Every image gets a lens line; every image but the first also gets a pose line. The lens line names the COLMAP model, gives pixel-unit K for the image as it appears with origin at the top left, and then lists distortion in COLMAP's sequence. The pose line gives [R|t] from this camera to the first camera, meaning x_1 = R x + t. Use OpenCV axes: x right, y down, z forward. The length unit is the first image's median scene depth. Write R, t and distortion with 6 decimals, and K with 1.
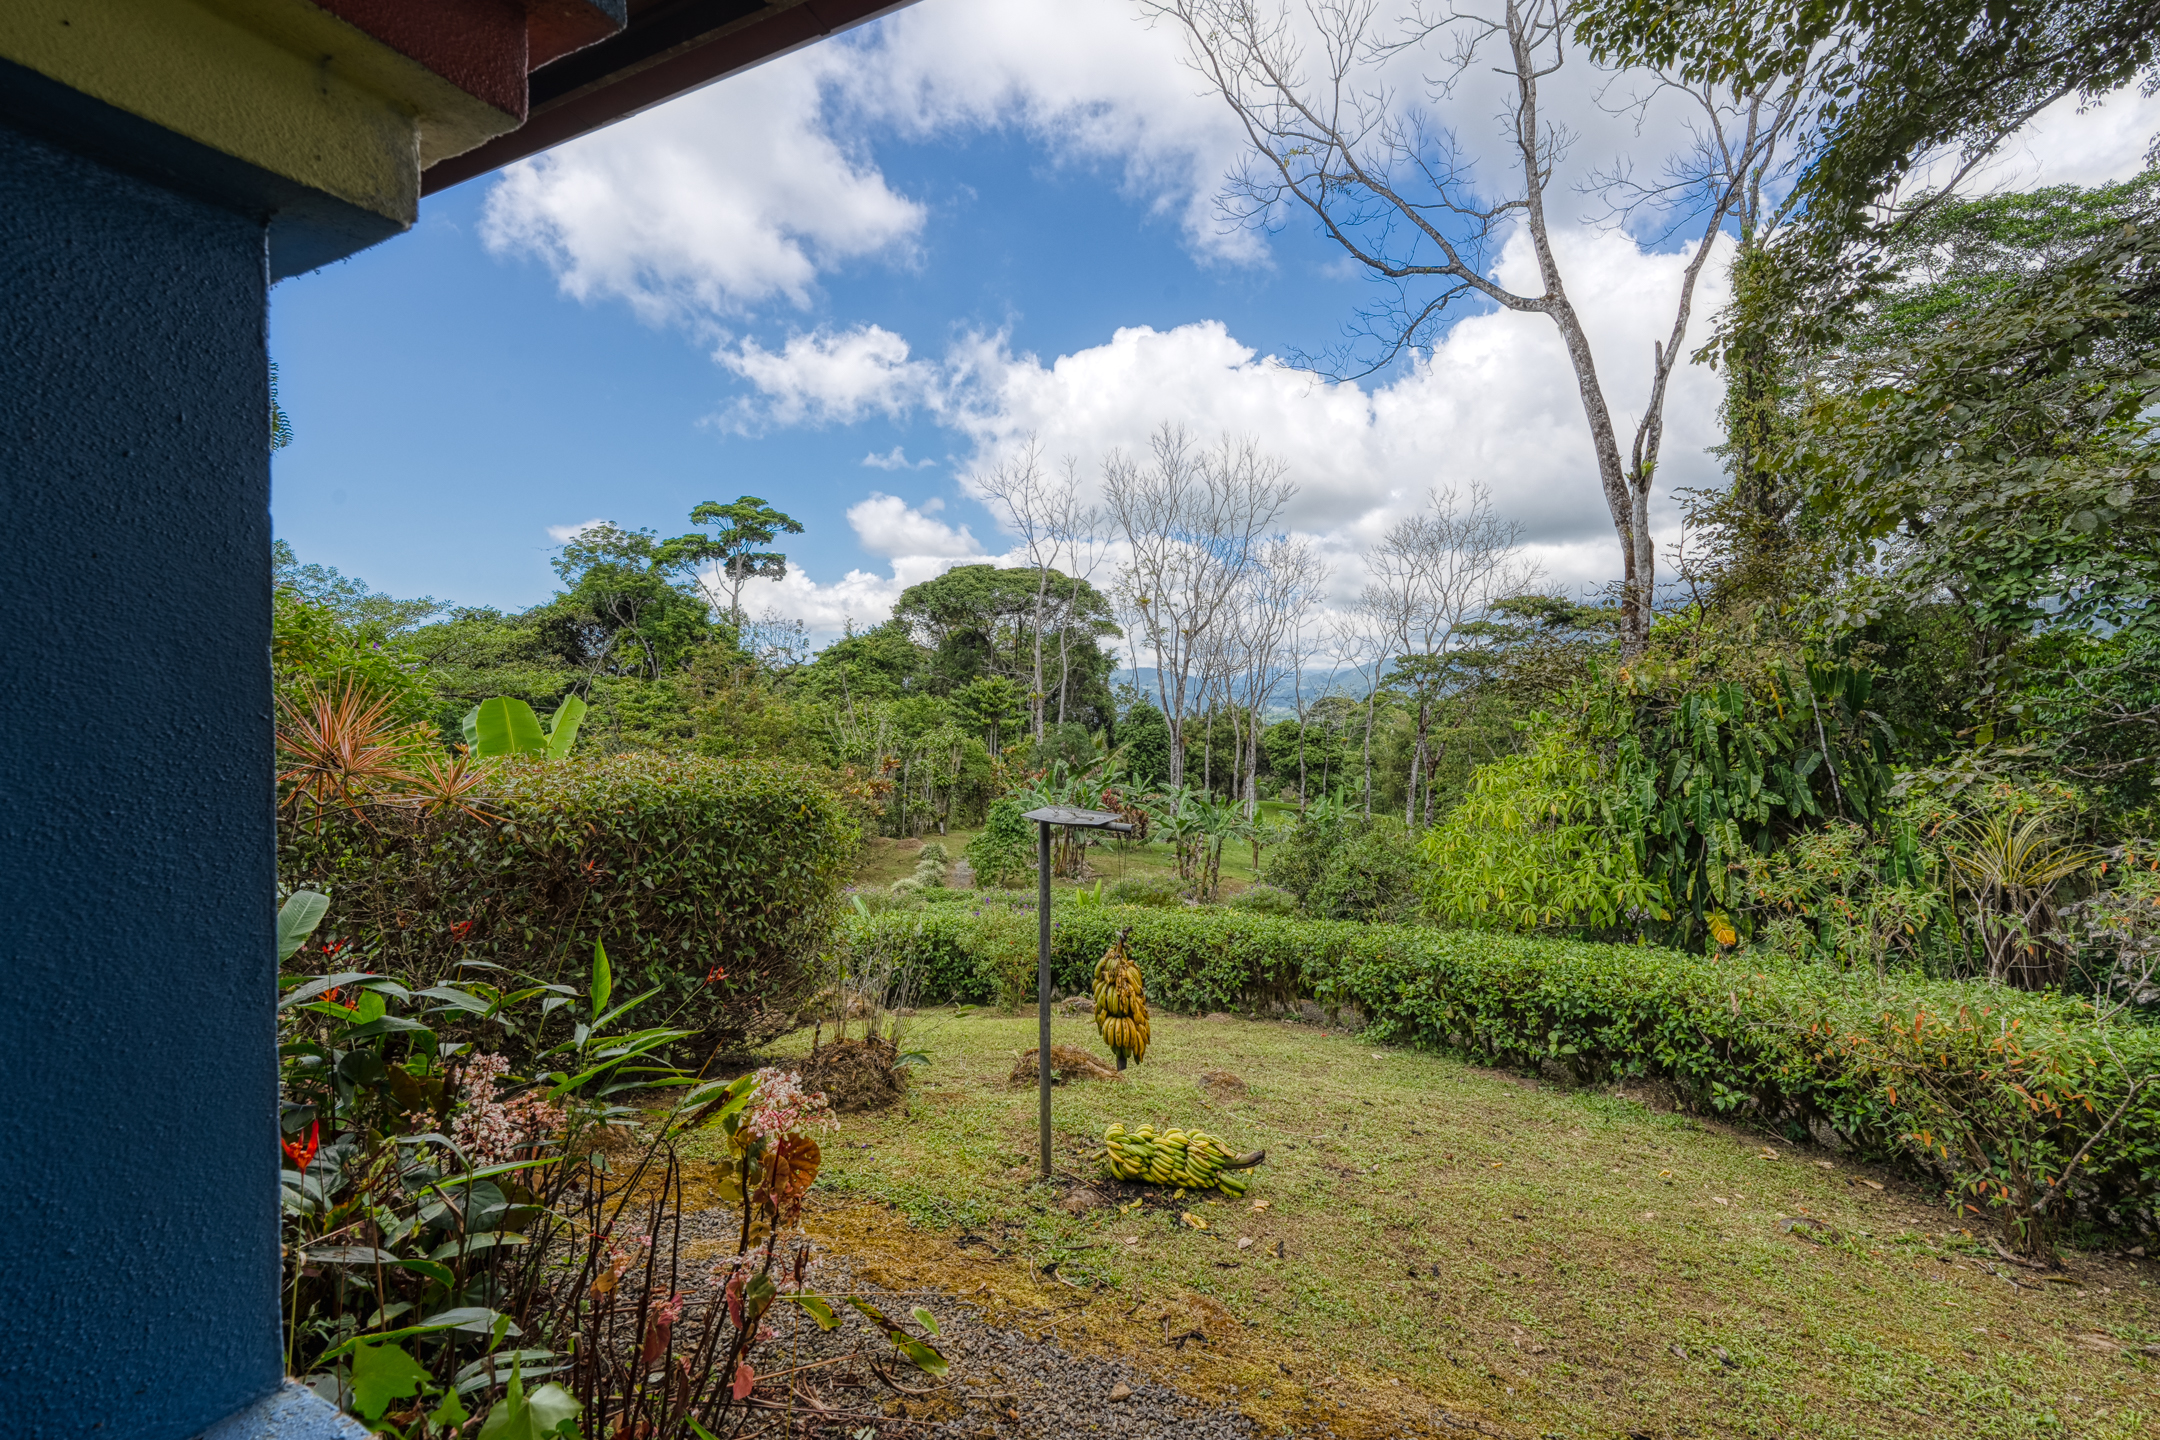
lens RADIAL K [[897.1, 0, 1071.8], [0, 897.1, 722.4], [0, 0, 1]] dist [0.002145, 0.000018]
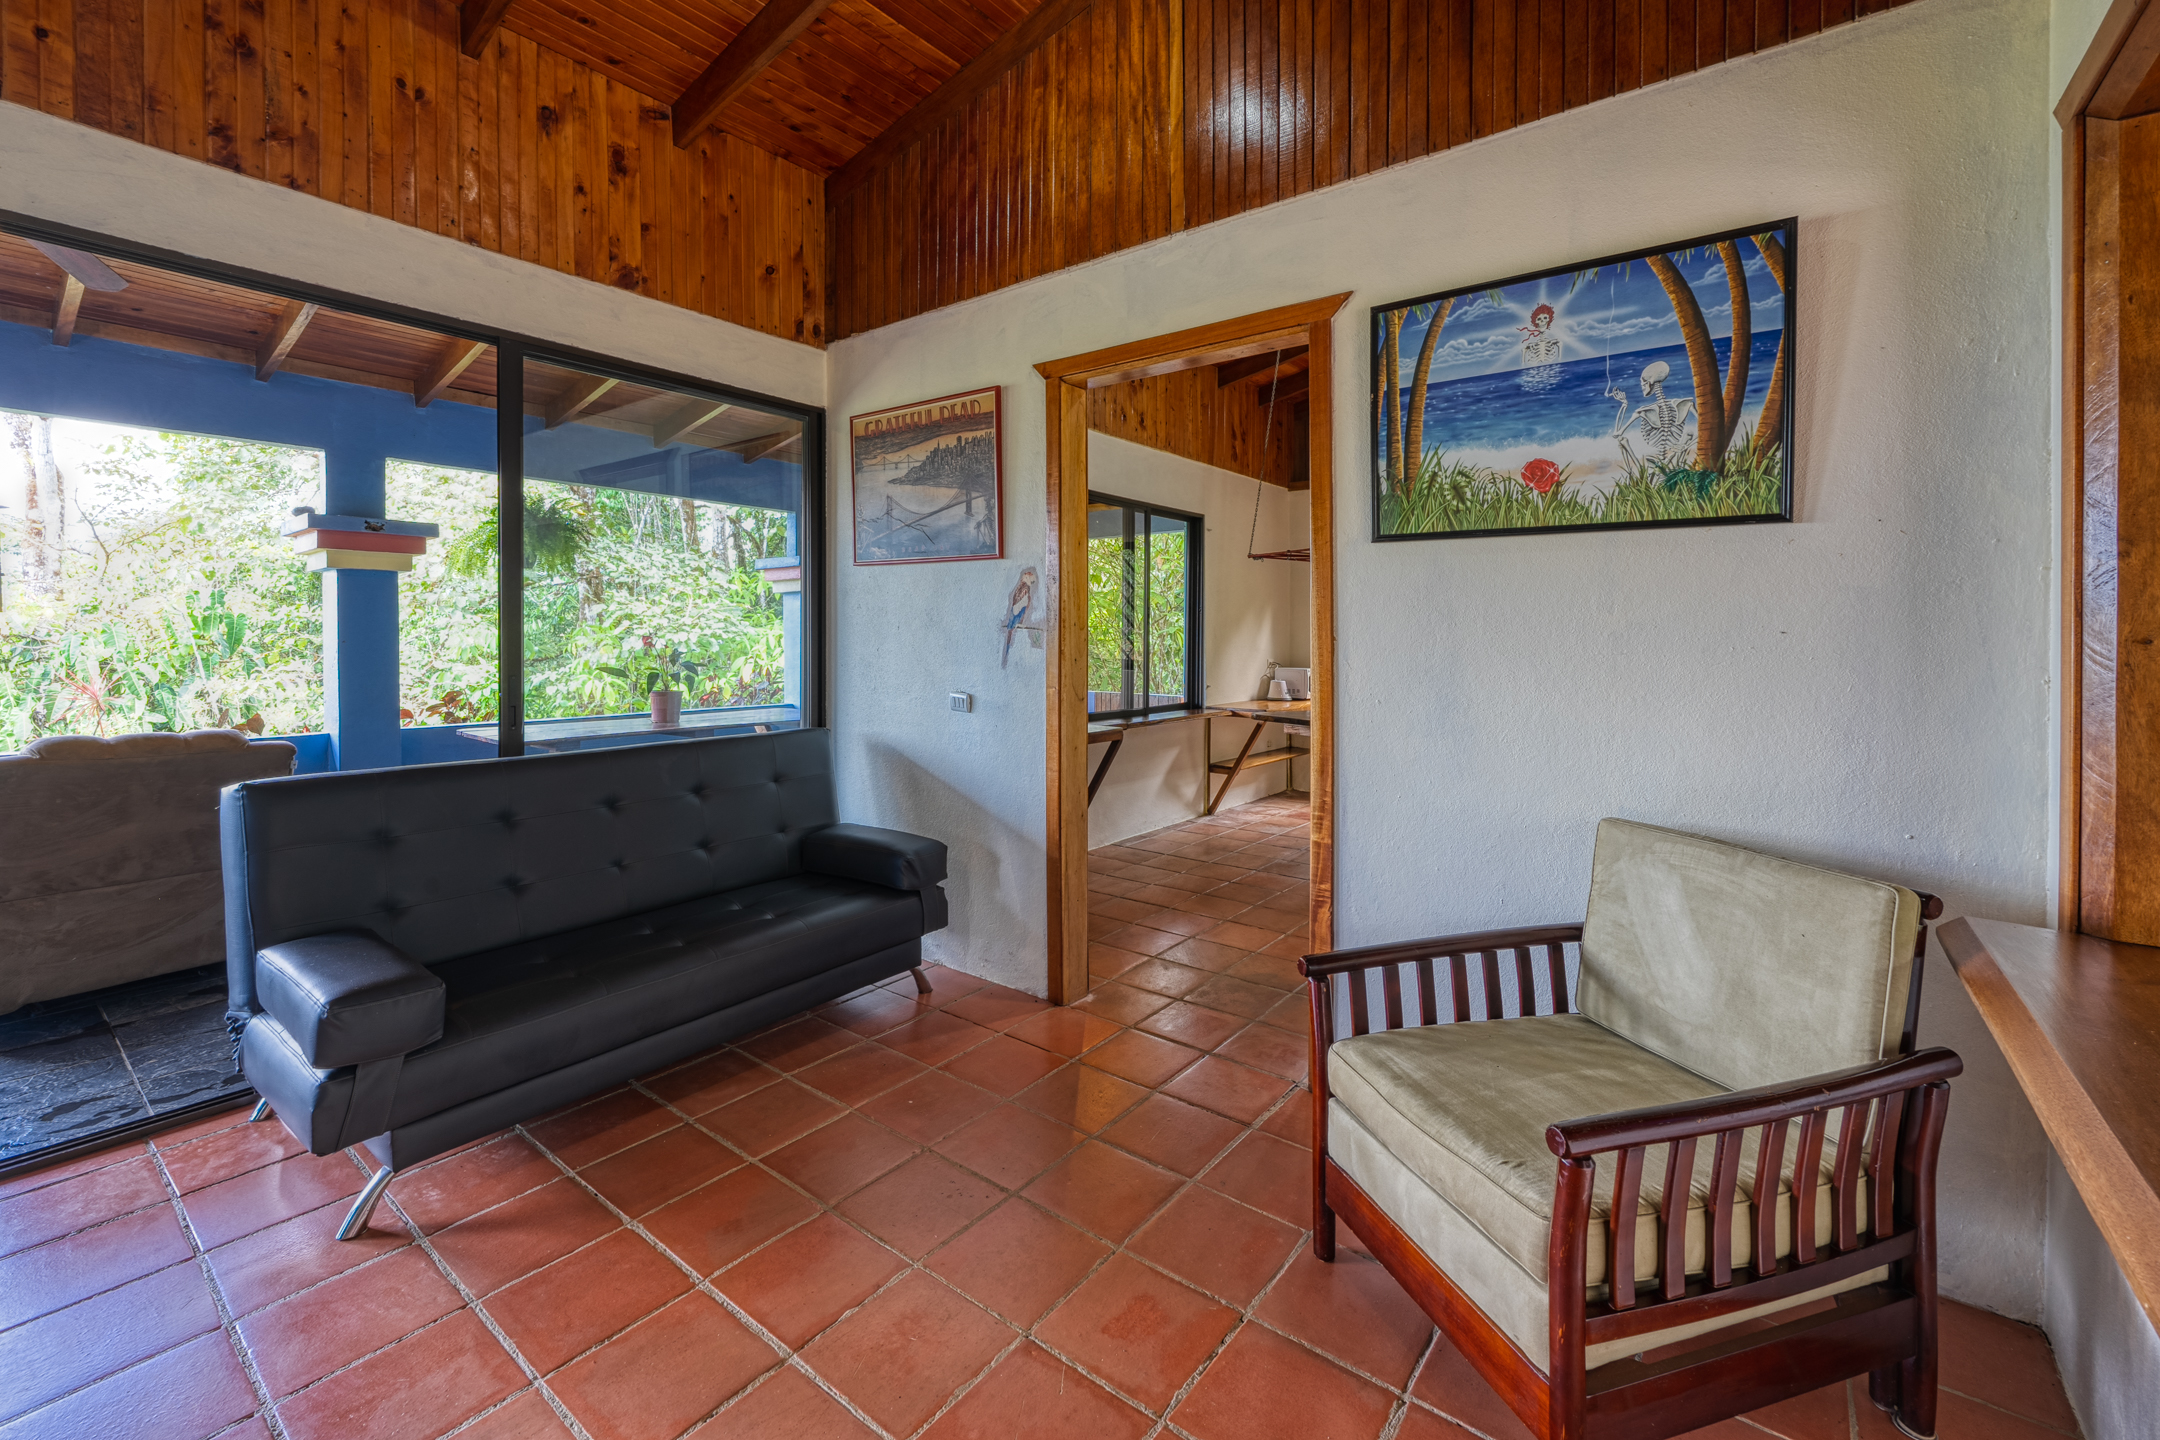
lens RADIAL K [[897.1, 0, 1036.6], [0, 897.1, 642.2], [0, 0, 1]] dist [0.002145, 0.000018]
pose [[0.199269, -0.016652, 0.979803, -0.164584], [0.036862, 0.999275, 0.009486, 0.012275], [-0.979251, 0.034227, 0.199739, -0.385998]]
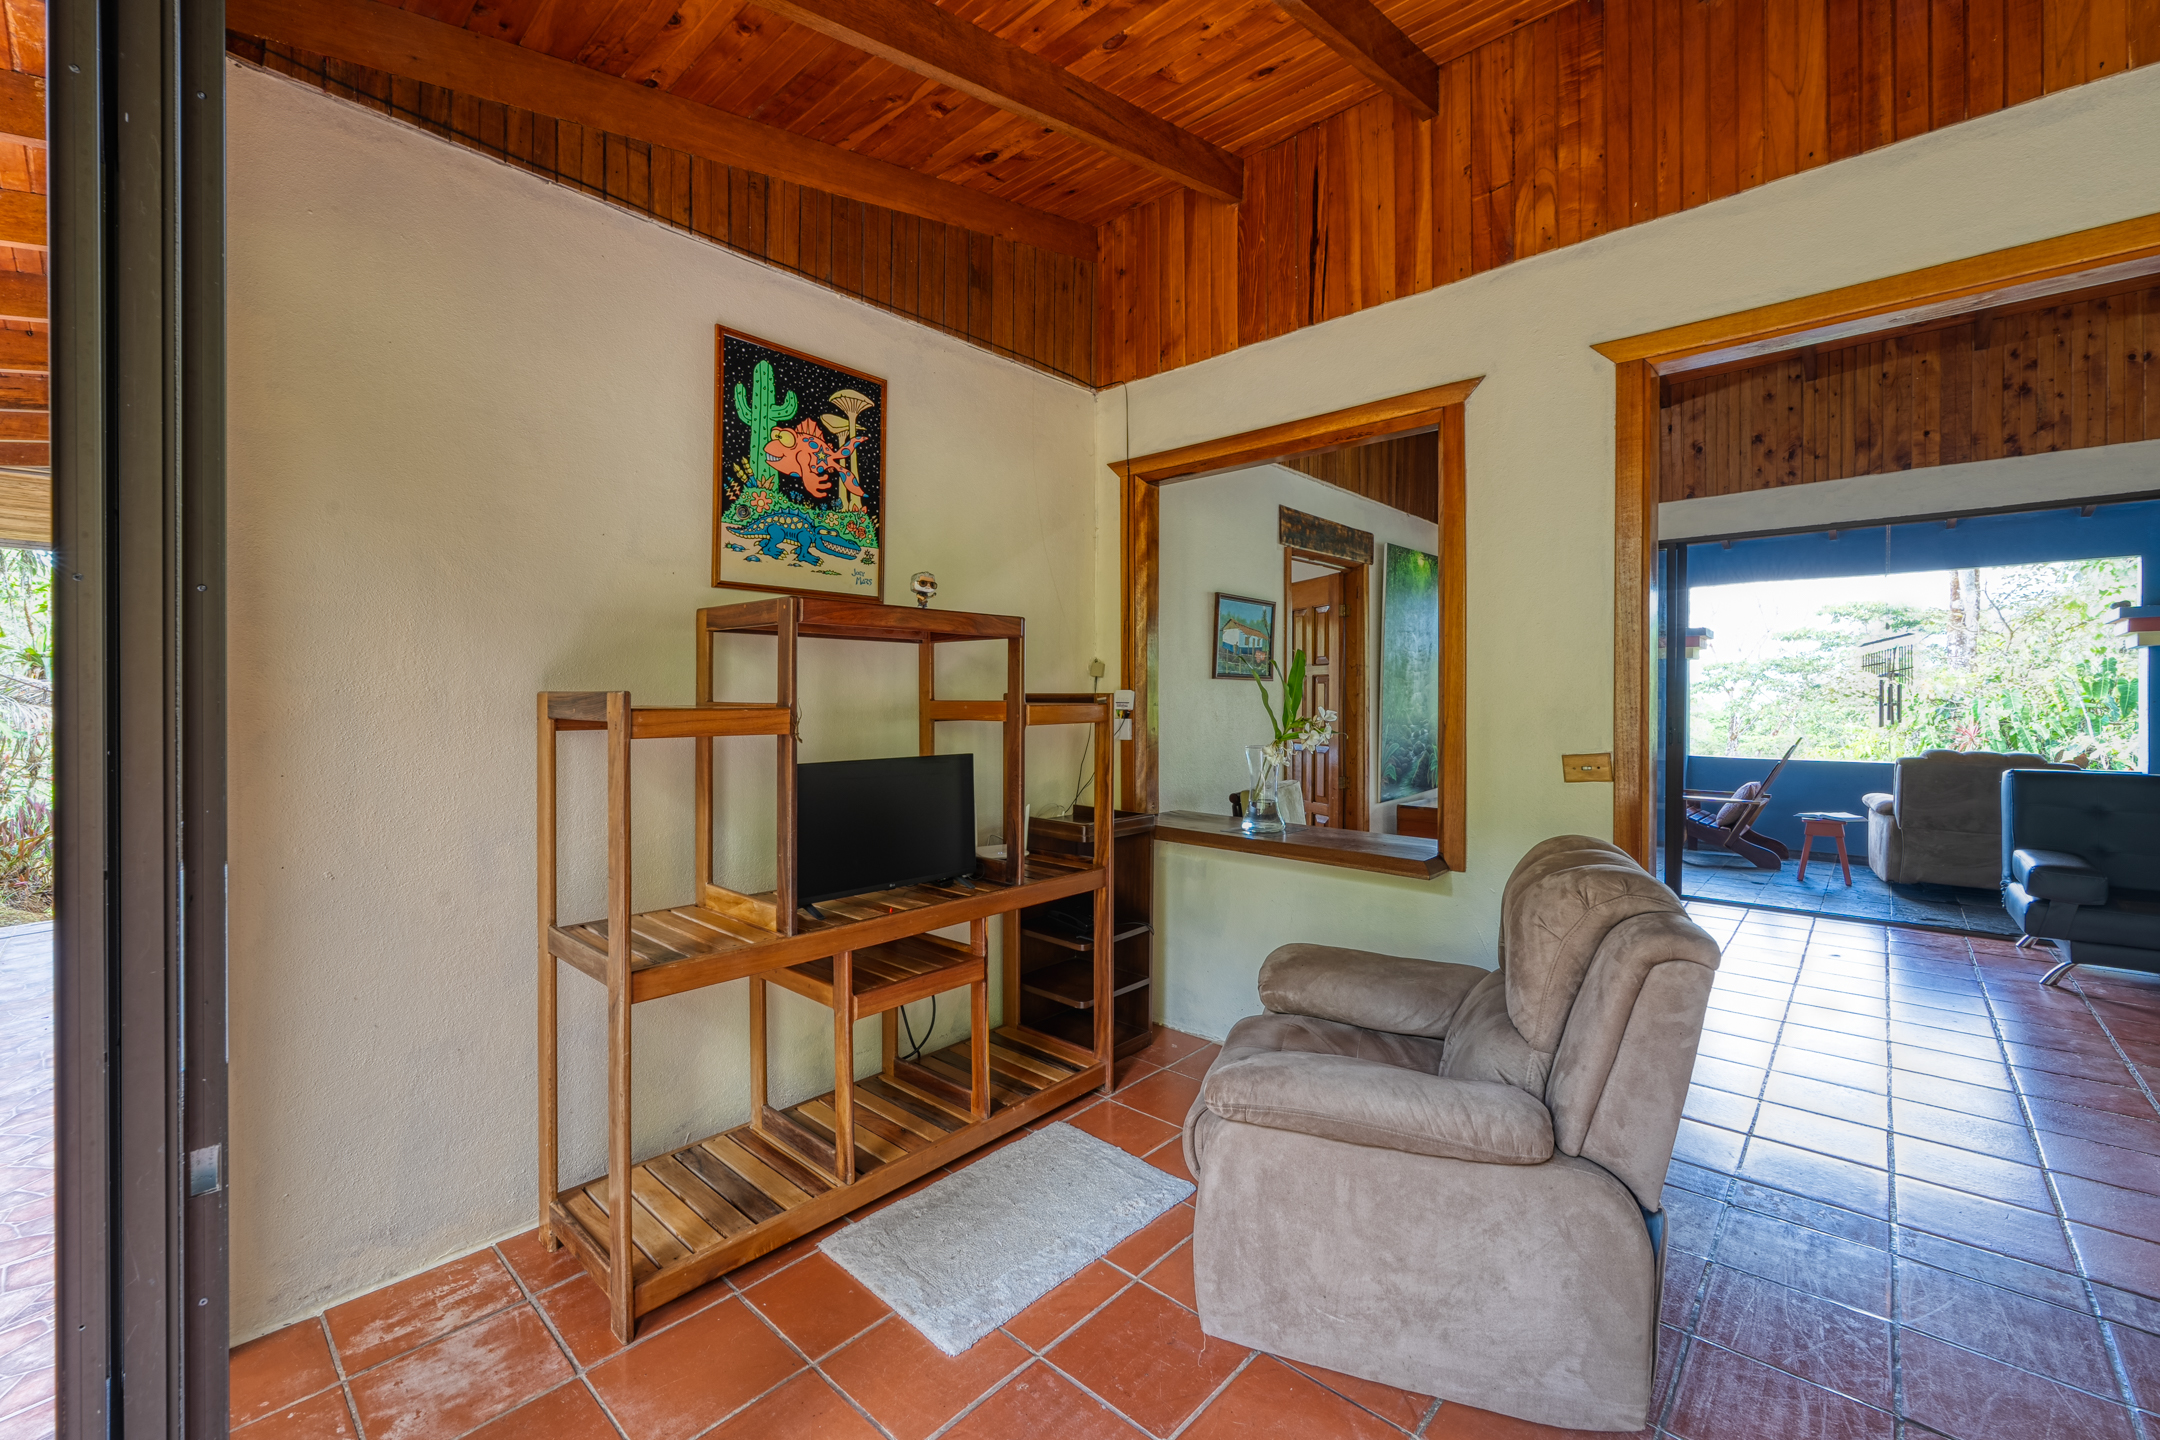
lens RADIAL K [[897.1, 0, 1075.8], [0, 897.1, 708.5], [0, 0, 1]] dist [0.002145, 0.000018]
pose [[0.968152, -0.006993, -0.250266, -0.341046], [-0.000219, 0.999586, -0.028776, 0.026020], [0.250364, 0.027915, 0.967749, -0.729822]]
